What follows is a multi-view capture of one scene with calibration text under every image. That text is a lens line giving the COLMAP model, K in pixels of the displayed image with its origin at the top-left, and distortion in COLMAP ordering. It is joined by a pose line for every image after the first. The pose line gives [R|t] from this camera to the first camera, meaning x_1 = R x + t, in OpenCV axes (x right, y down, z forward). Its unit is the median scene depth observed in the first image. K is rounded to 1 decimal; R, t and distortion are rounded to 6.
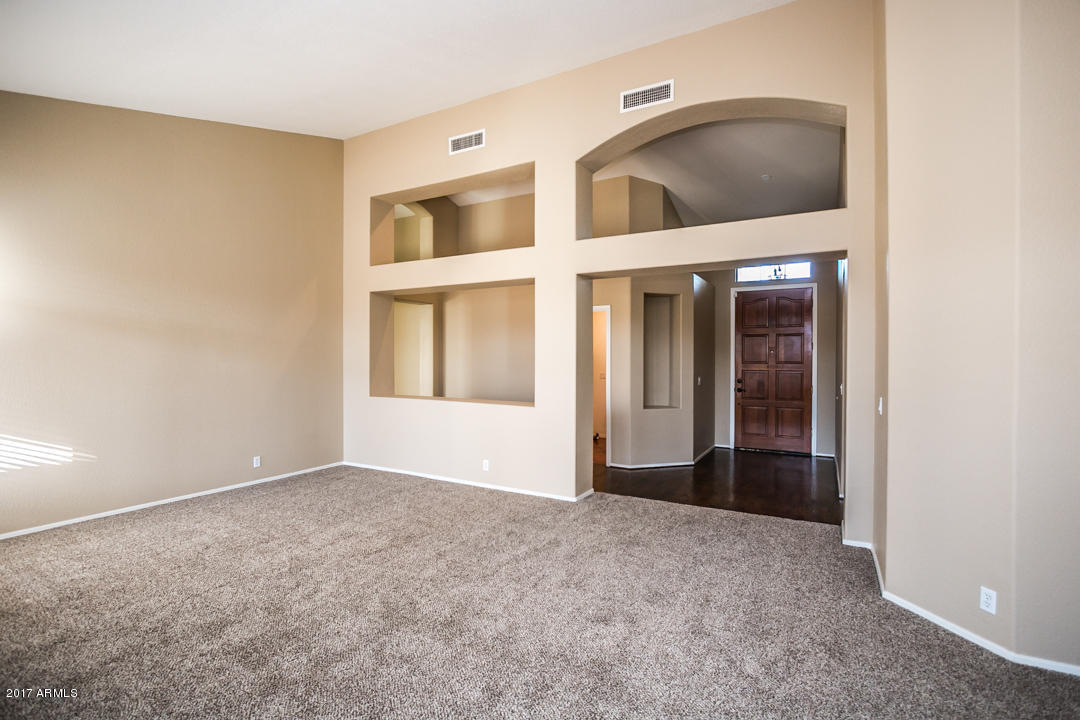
lens RADIAL K [[475.3, 0, 540.0], [0, 475.3, 360.0], [0, 0, 1]] dist [-0.001083, -0.000068]
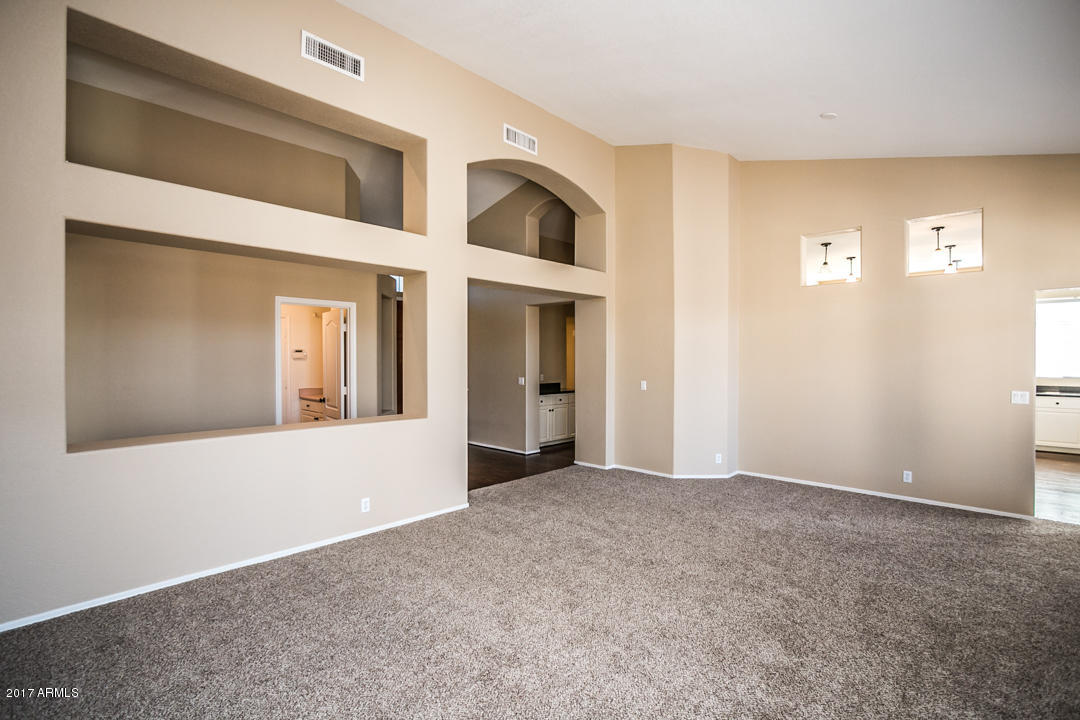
lens RADIAL K [[502.8, 0, 540.0], [0, 502.8, 366.1], [0, 0, 1]] dist [-0.003268, -0.000341]
pose [[0.270023, -0.019761, 0.962651, -0.877869], [-0.000487, 0.999786, 0.020660, -0.019529], [-0.962854, -0.006047, 0.269956, 0.557479]]
